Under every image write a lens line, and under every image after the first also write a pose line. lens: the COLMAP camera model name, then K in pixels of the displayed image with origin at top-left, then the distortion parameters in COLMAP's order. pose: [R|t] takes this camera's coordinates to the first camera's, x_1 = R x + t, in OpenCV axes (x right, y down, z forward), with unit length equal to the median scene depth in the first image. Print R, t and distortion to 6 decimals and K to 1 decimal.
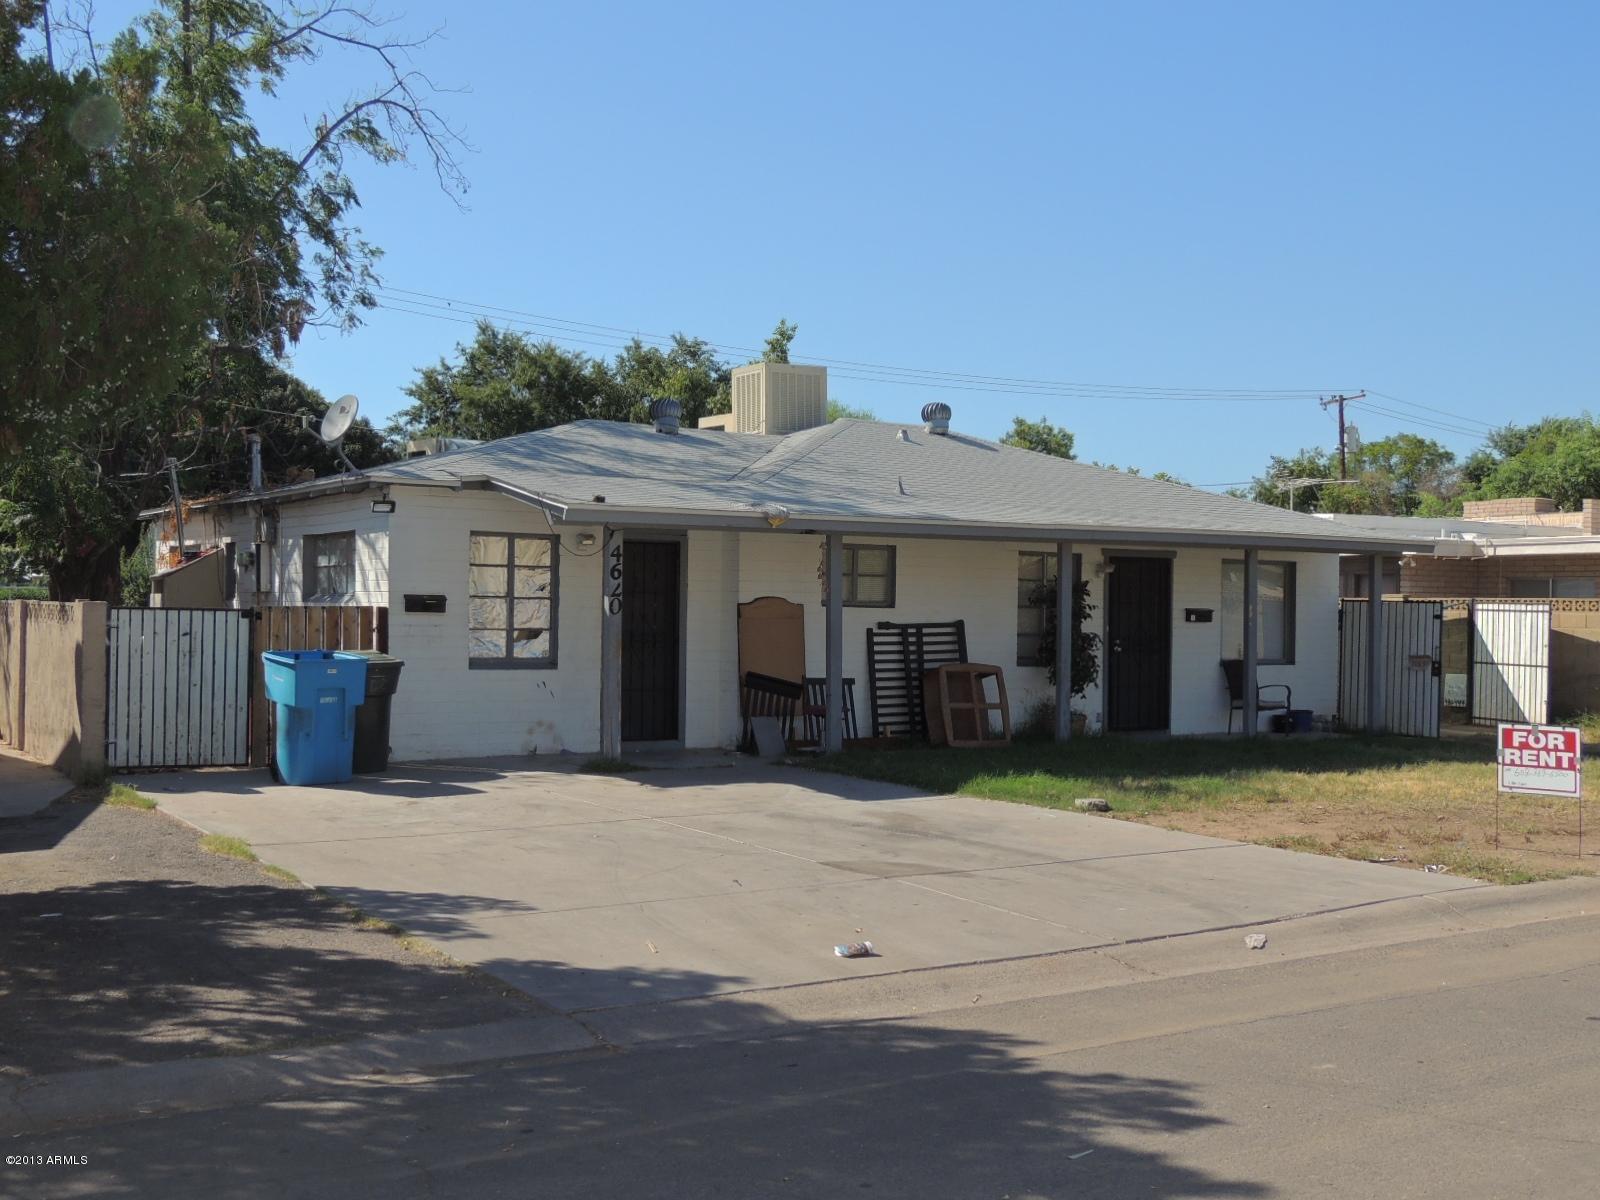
lens RADIAL K [[1814.1, 0, 792.3], [0, 1814.1, 604.2], [0, 0, 1]] dist [-0.023781, 0.000000]
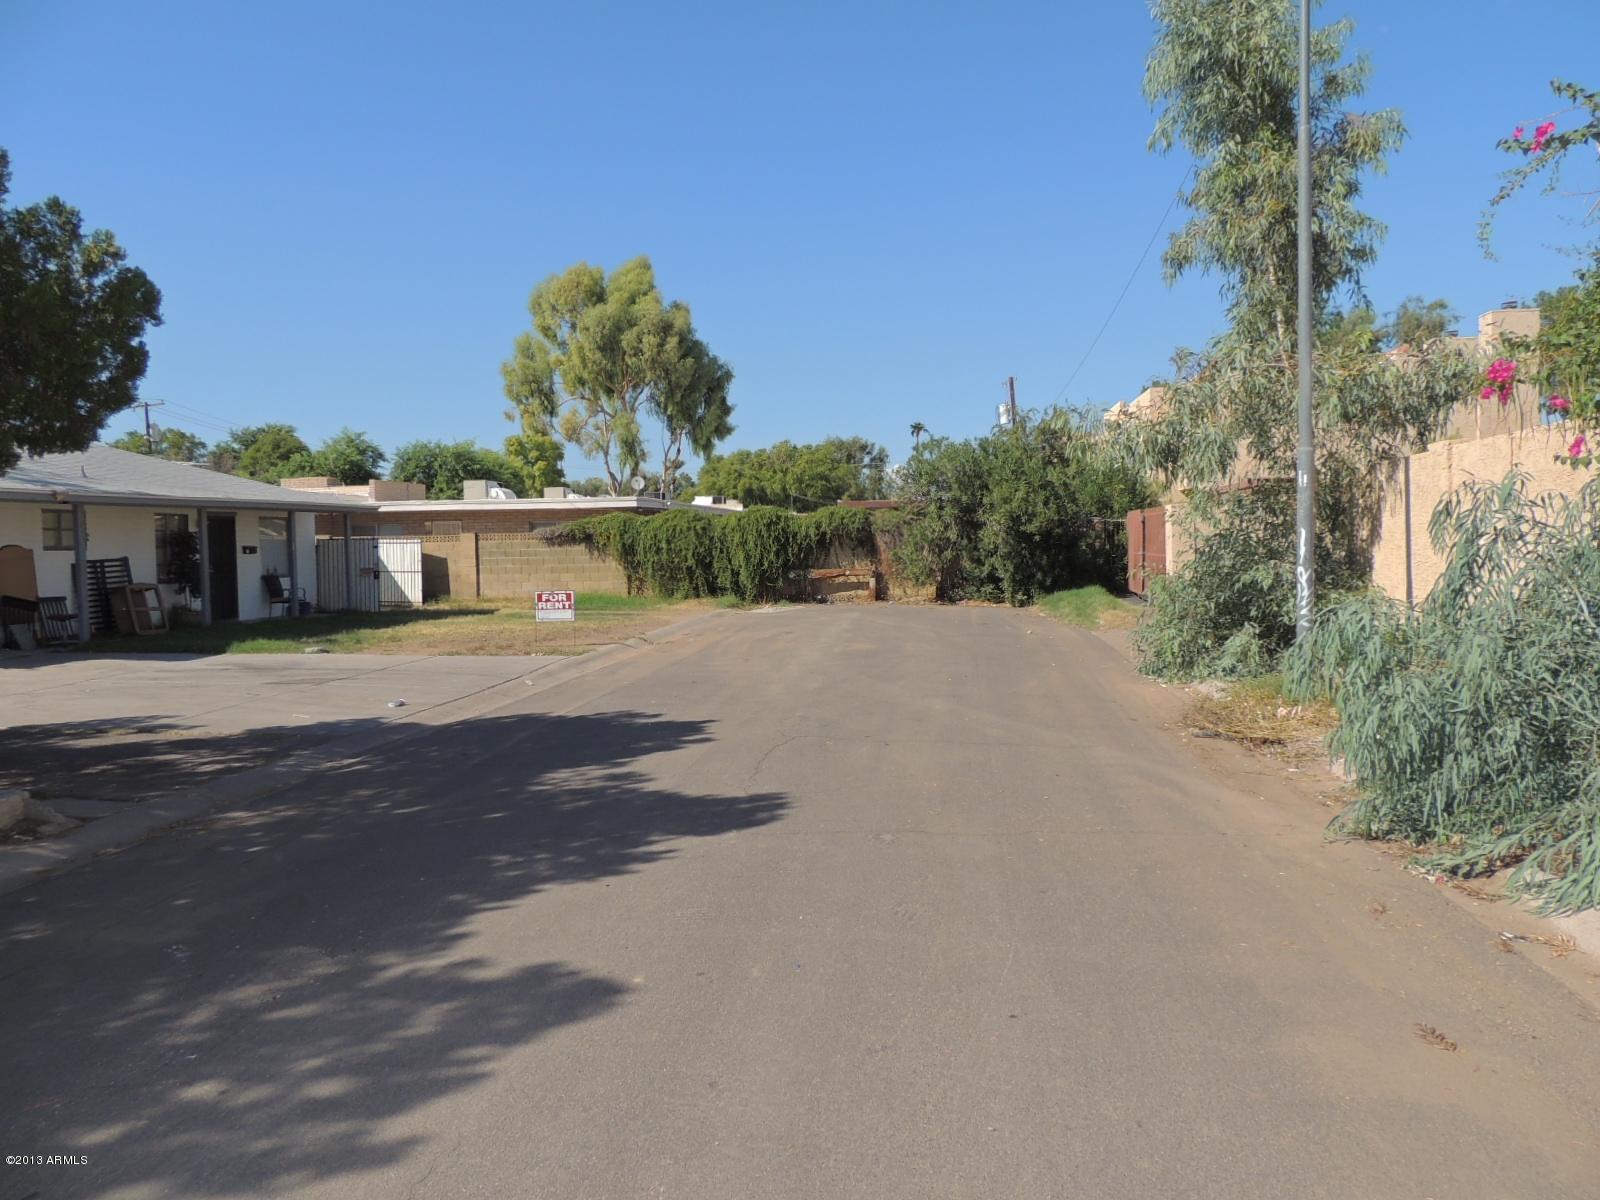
lens RADIAL K [[1156.2, 0, 800.6], [0, 1156.2, 589.7], [0, 0, 1]] dist [-0.007185, 0.005012]
pose [[0.645335, -0.054313, 0.761967, -0.295573], [0.020628, 0.998344, 0.053691, -0.004428], [-0.763621, -0.018931, 0.645387, -0.110924]]
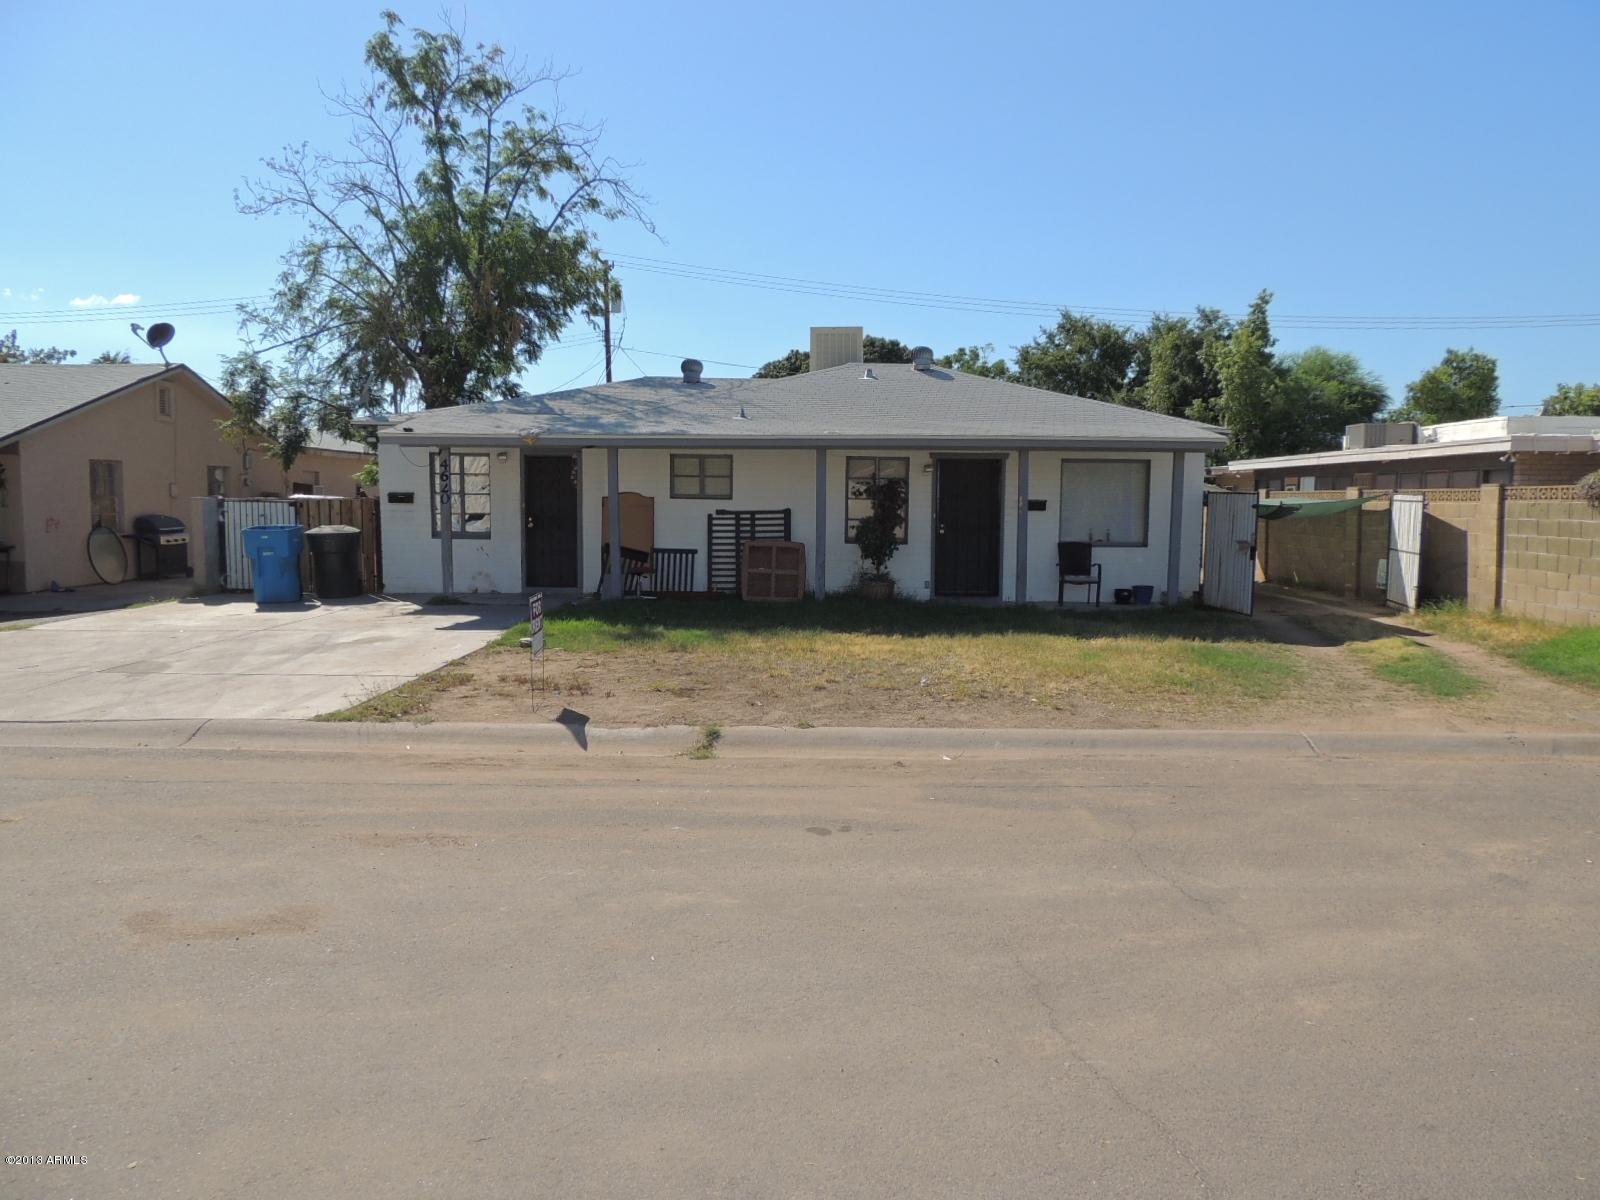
lens RADIAL K [[1156.2, 0, 800.3], [0, 1156.2, 594.0], [0, 0, 1]] dist [-0.007185, 0.005012]
pose [[0.833497, 0.039896, -0.551082, 0.569532], [0.002371, 0.997122, 0.075774, 0.006847], [0.552519, -0.064464, 0.831004, 0.275715]]
